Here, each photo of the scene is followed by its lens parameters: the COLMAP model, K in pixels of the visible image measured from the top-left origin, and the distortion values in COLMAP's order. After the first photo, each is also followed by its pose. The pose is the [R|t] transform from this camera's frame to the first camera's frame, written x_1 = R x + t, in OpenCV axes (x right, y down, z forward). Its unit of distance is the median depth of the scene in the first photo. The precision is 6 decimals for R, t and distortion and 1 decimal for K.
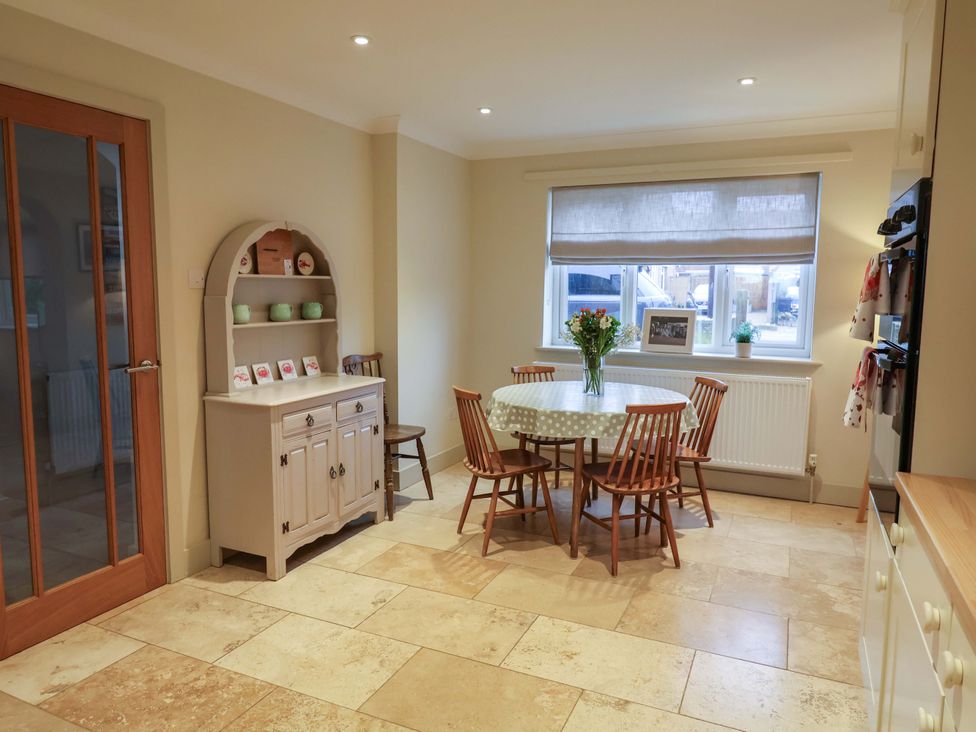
lens RADIAL K [[666.3, 0, 489.0], [0, 666.3, 360.7], [0, 0, 1]] dist [0.009269, -0.002383]
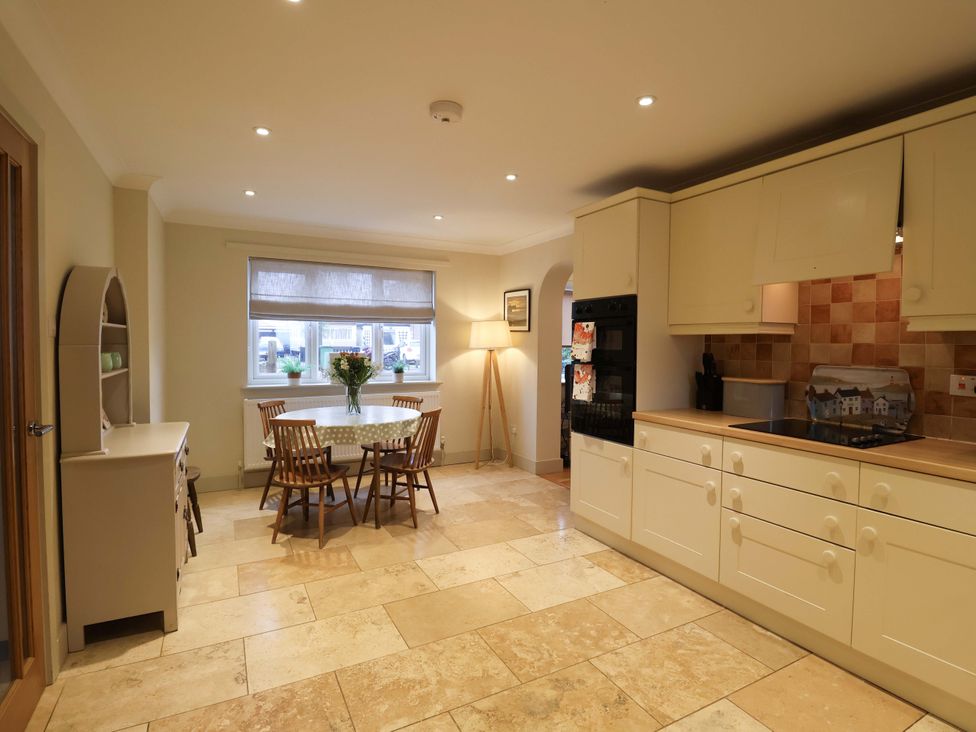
lens RADIAL K [[516.2, 0, 491.6], [0, 516.2, 362.0], [0, 0, 1]] dist [-0.000287, -0.004320]
pose [[0.603768, -0.034623, 0.796408, -0.570808], [0.086360, 0.996017, -0.022170, -0.009196], [-0.792469, 0.082163, 0.604353, 0.120723]]
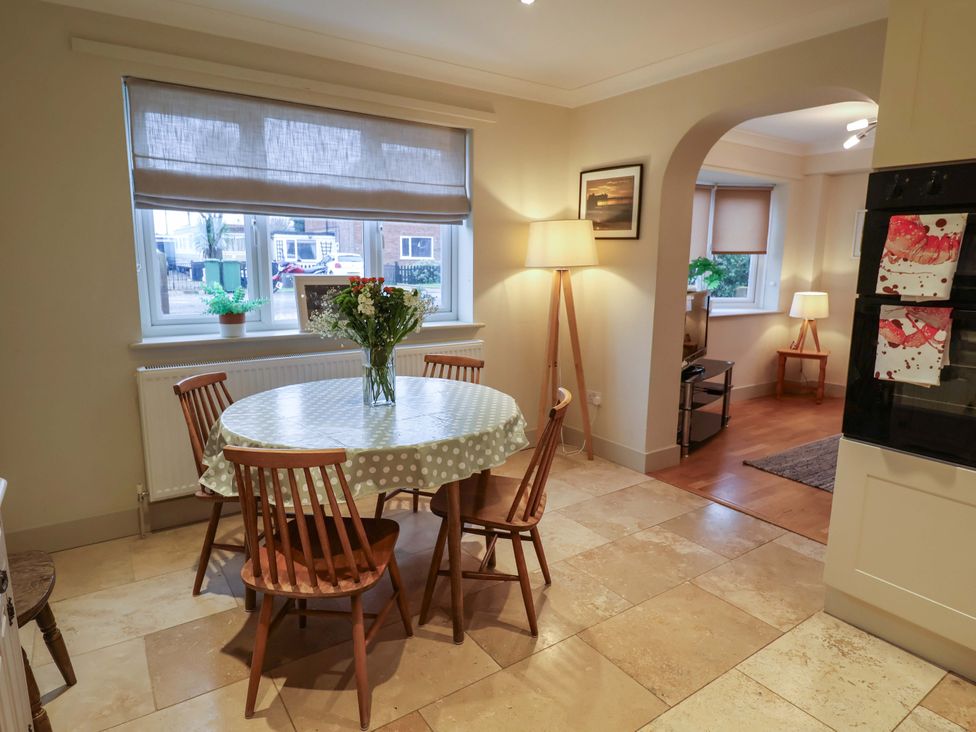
lens RADIAL K [[590.6, 0, 491.0], [0, 590.6, 361.9], [0, 0, 1]] dist [-0.002680, -0.001860]
pose [[0.504155, -0.153432, 0.849874, -0.325013], [0.088217, 0.988093, 0.126054, -0.062946], [-0.859096, 0.011423, 0.511688, 0.640158]]
